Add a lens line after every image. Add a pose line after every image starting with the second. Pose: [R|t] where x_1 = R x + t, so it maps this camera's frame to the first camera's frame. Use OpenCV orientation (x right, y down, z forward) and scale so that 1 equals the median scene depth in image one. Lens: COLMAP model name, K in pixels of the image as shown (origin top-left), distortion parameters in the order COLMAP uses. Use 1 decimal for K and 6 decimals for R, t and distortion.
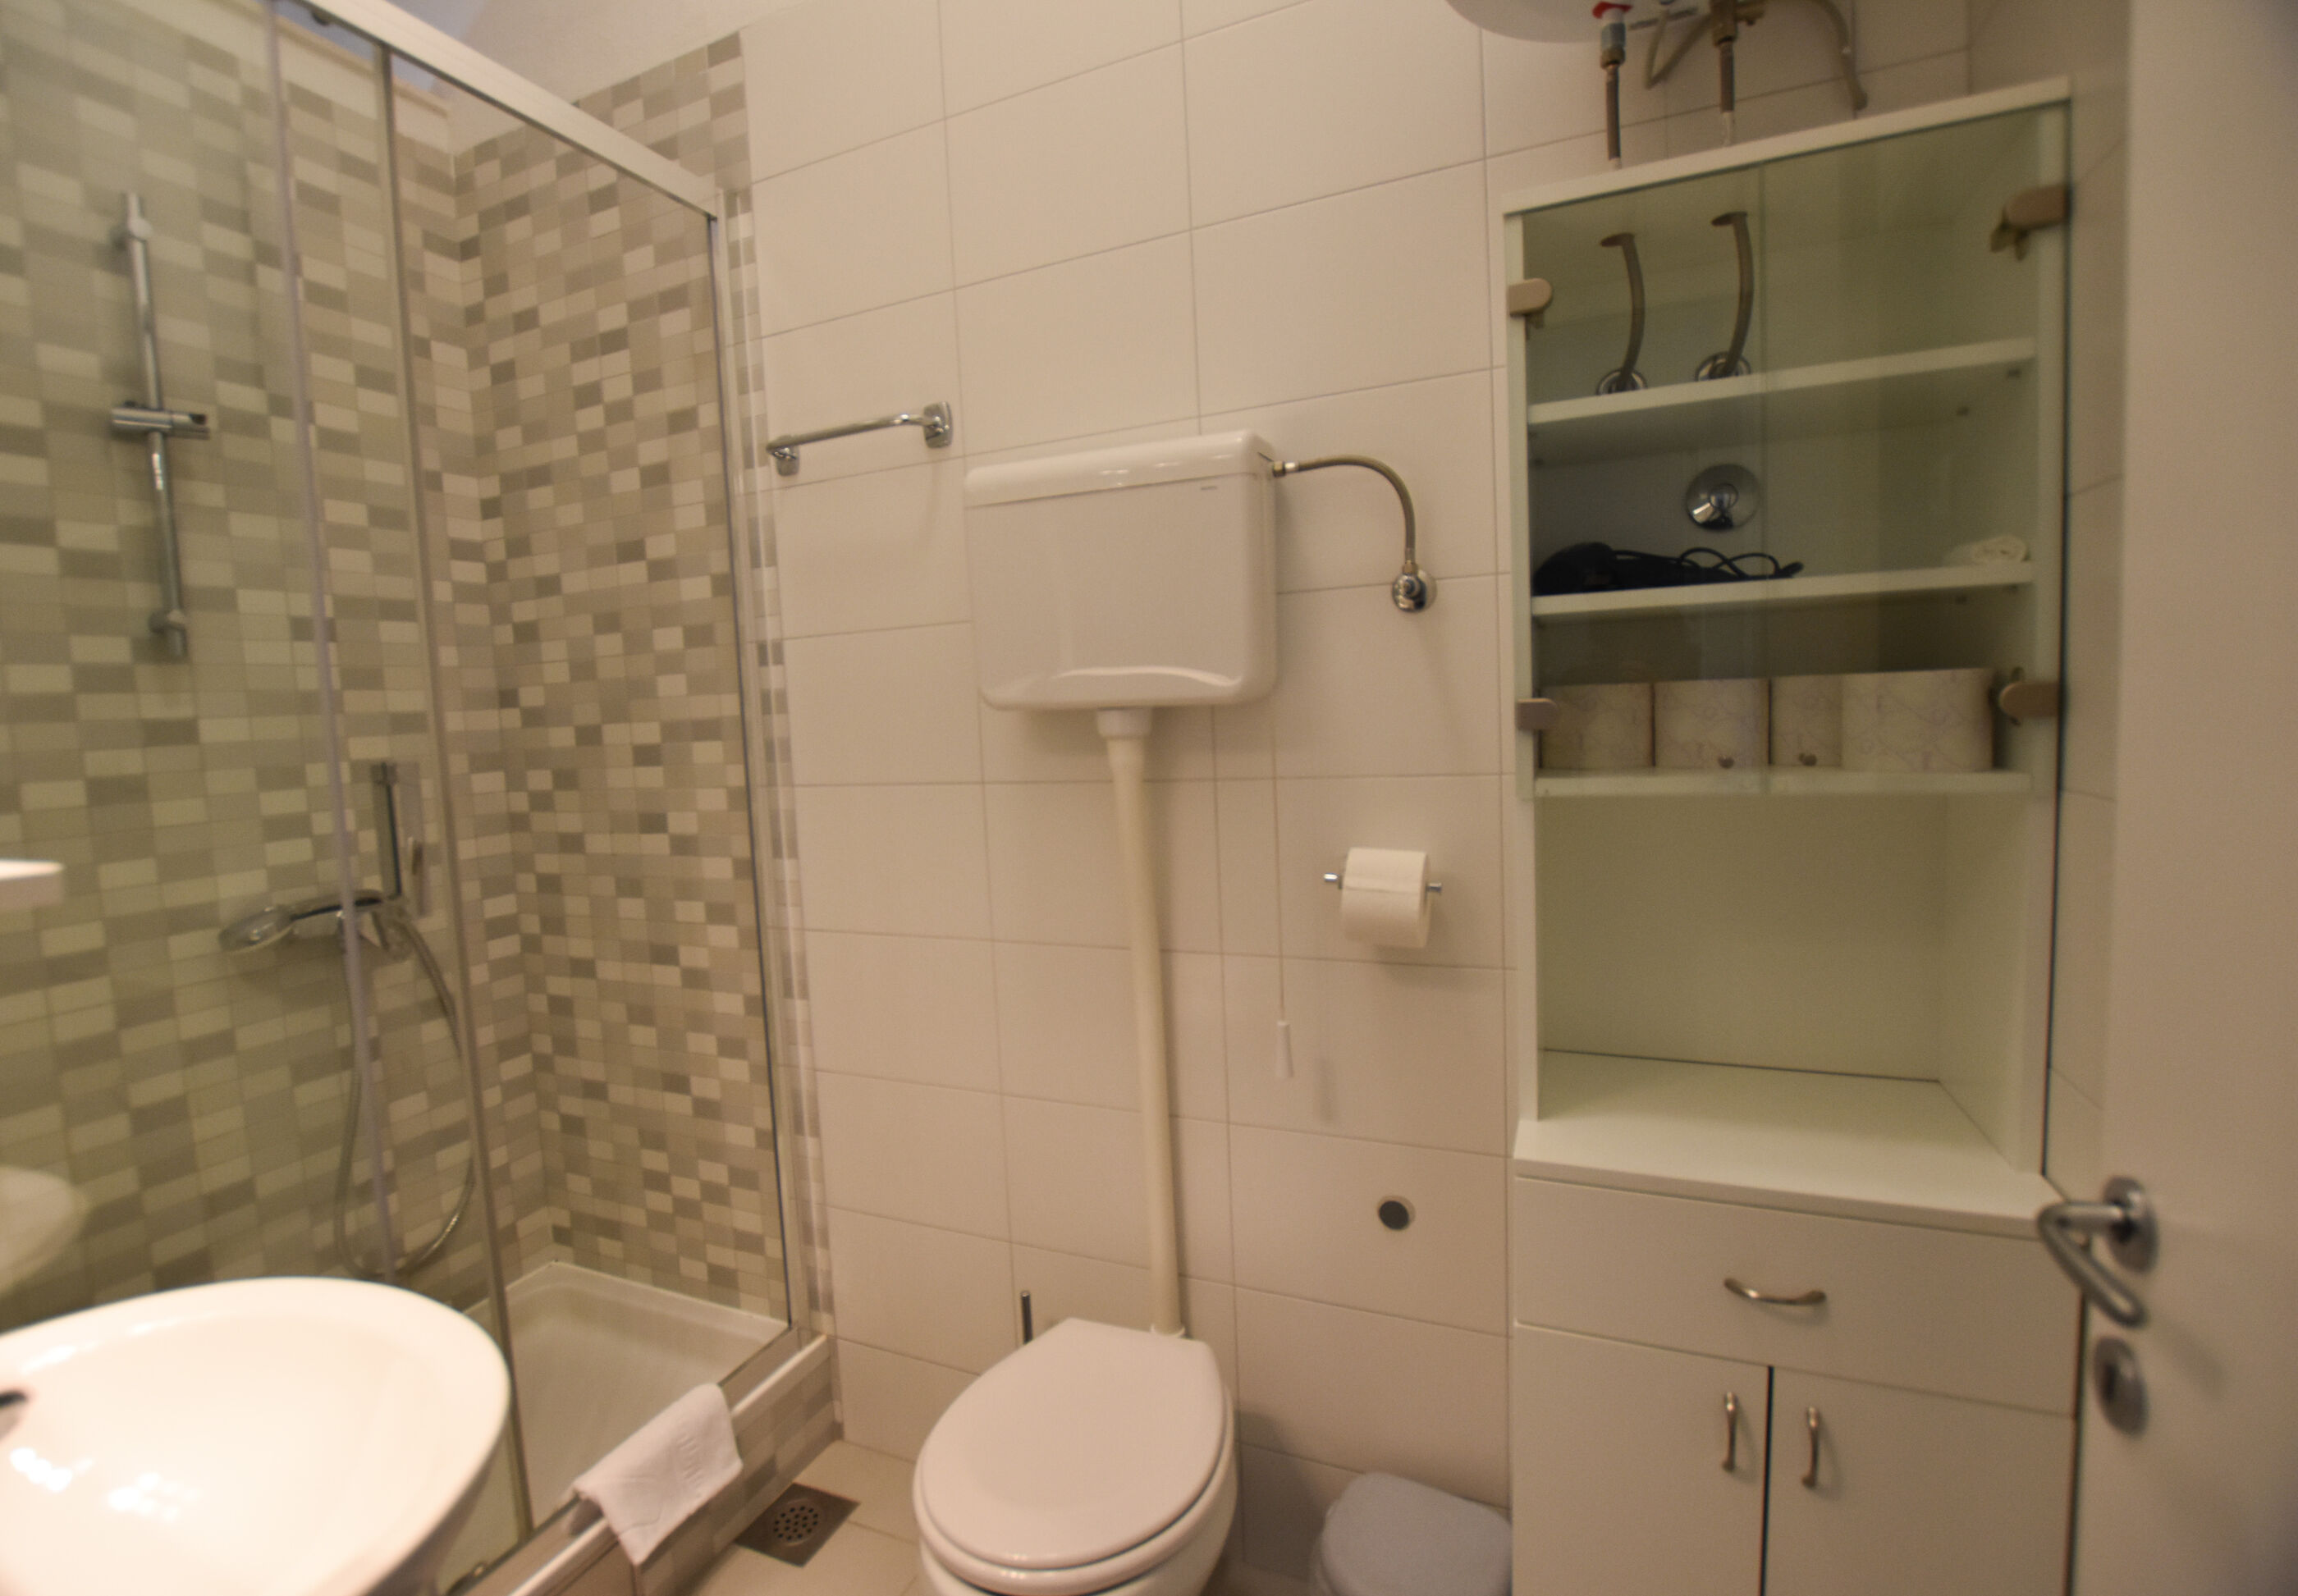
lens RADIAL K [[1051.6, 0, 1149.0], [0, 1051.6, 798.0], [0, 0, 1]] dist [-0.000029, 0.000080]
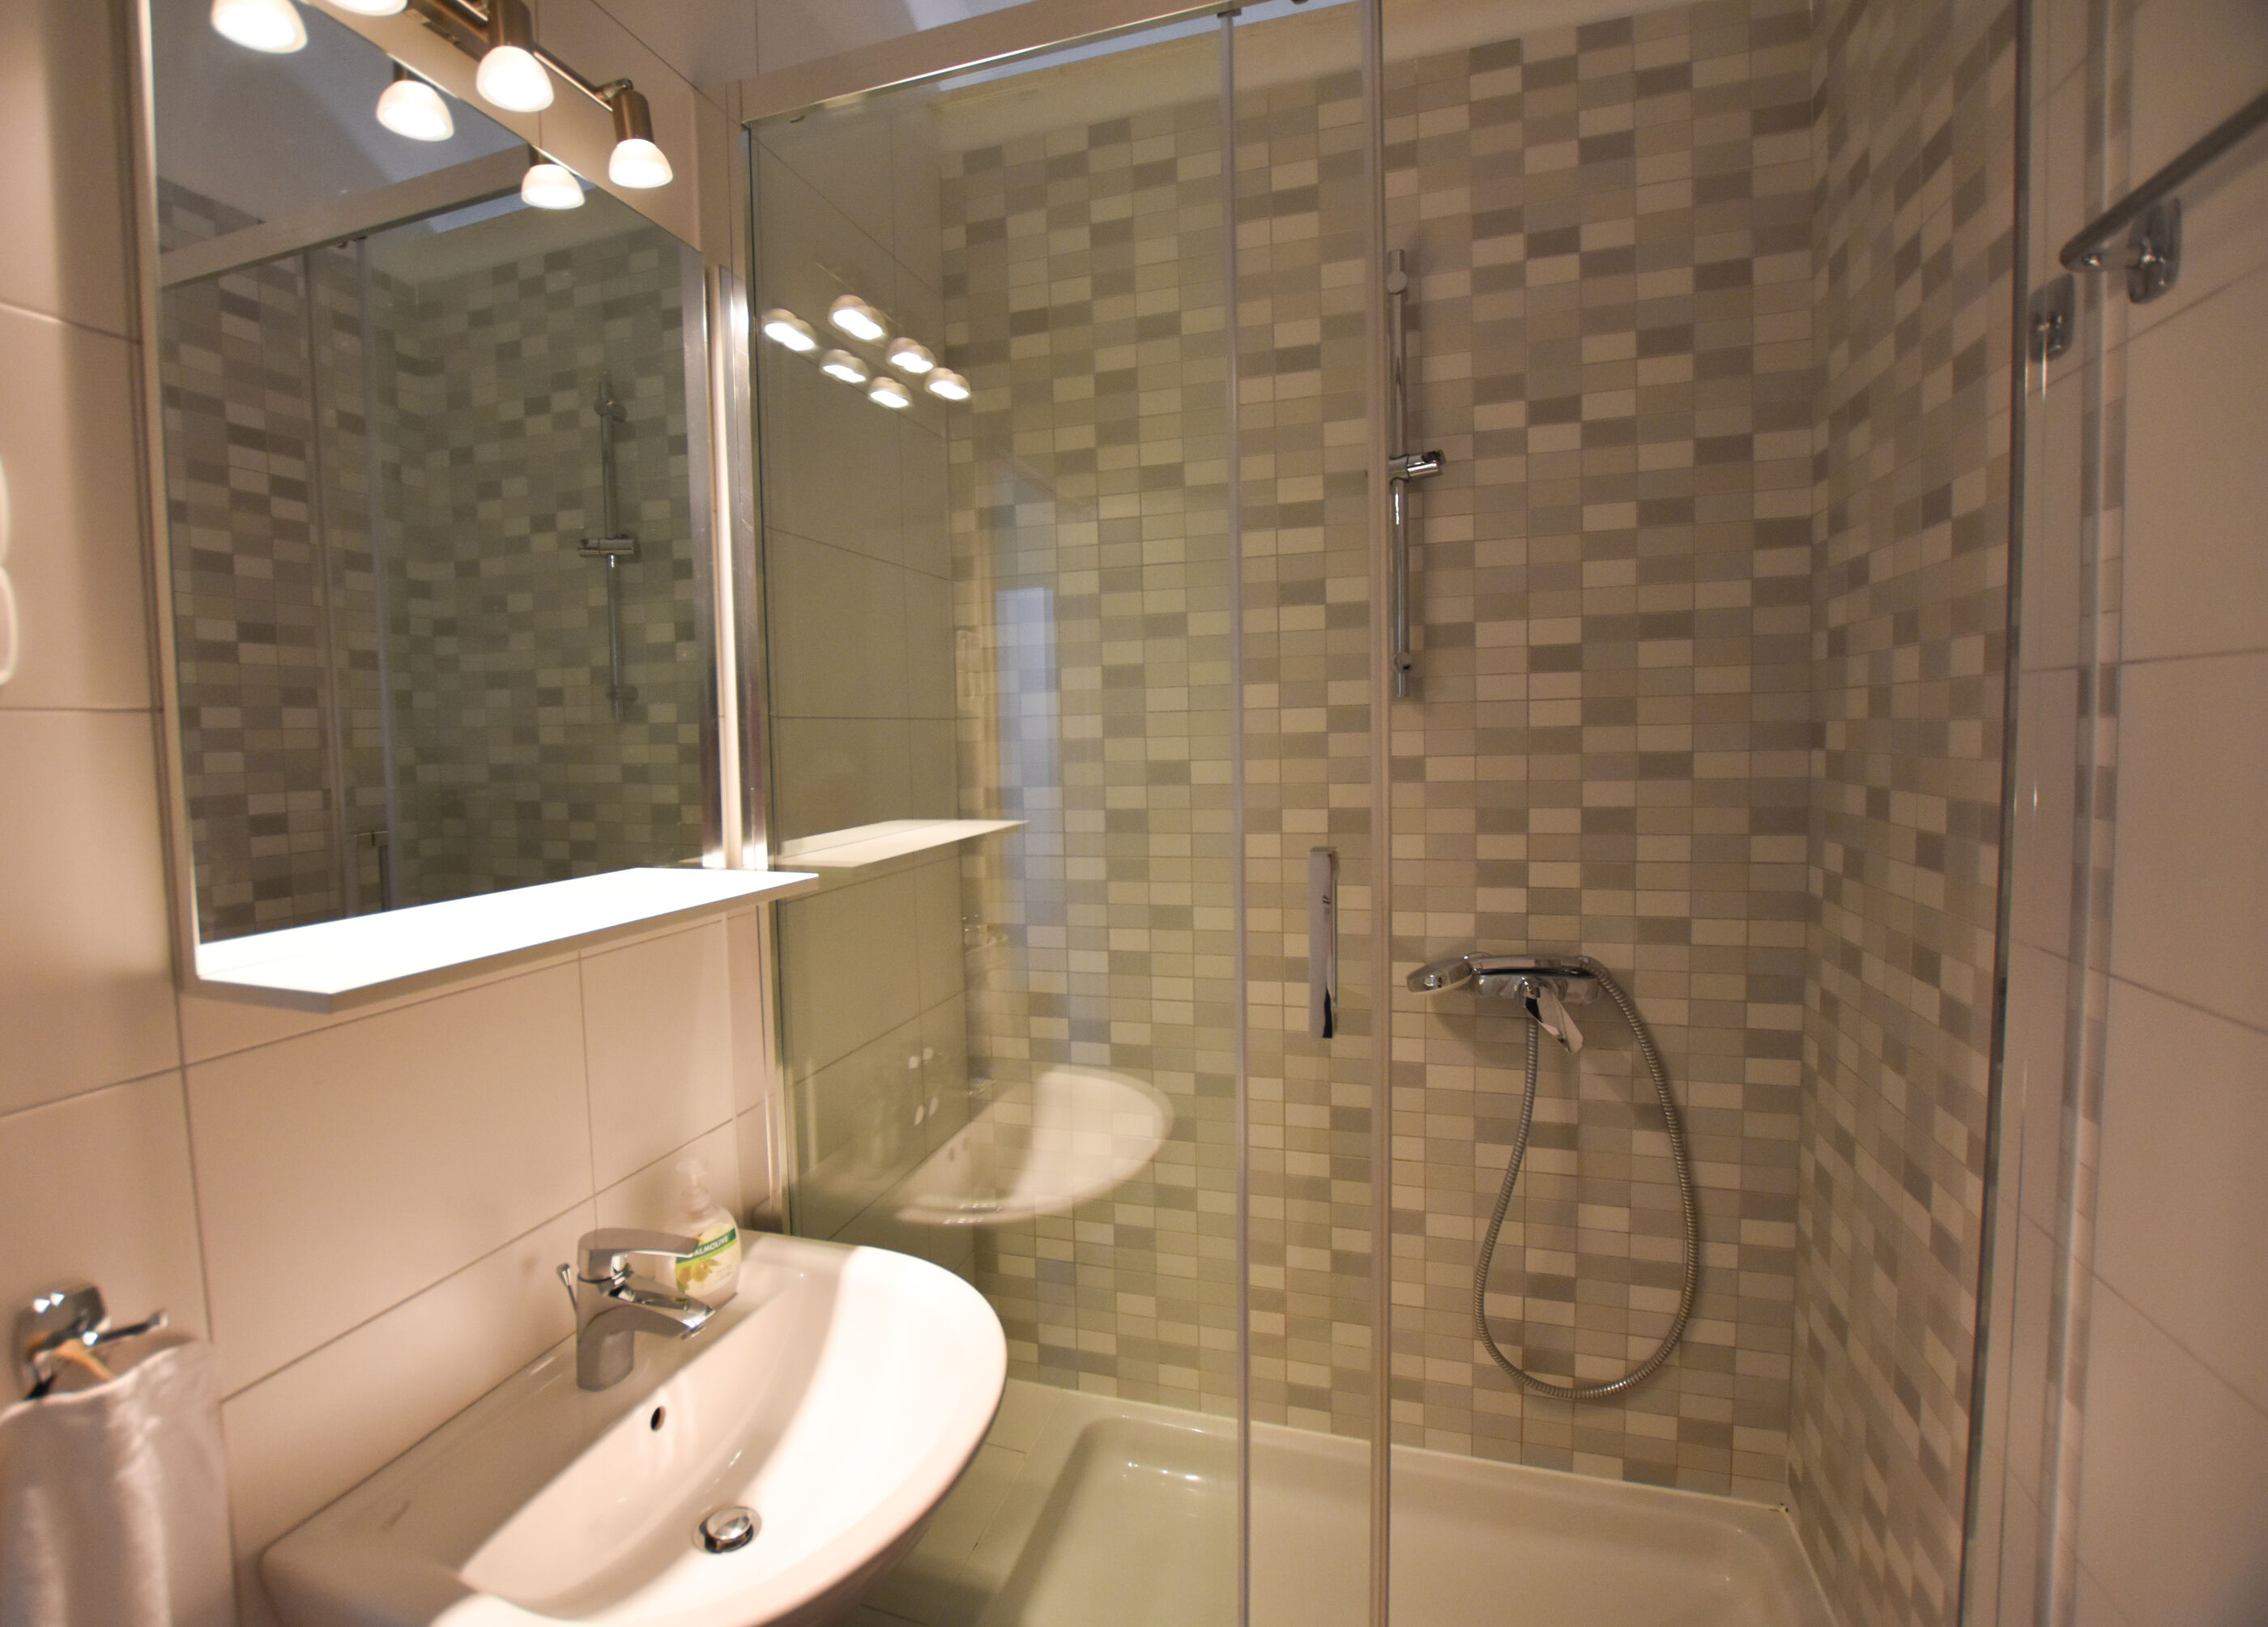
lens RADIAL K [[1112.5, 0, 1132.3], [0, 1112.5, 790.9], [0, 0, 1]] dist [-0.019073, -0.000140]
pose [[0.052870, 0.117820, -0.991627, 0.118487], [-0.072794, 0.990828, 0.113844, -0.121633], [0.995945, 0.066165, 0.060962, 0.557133]]
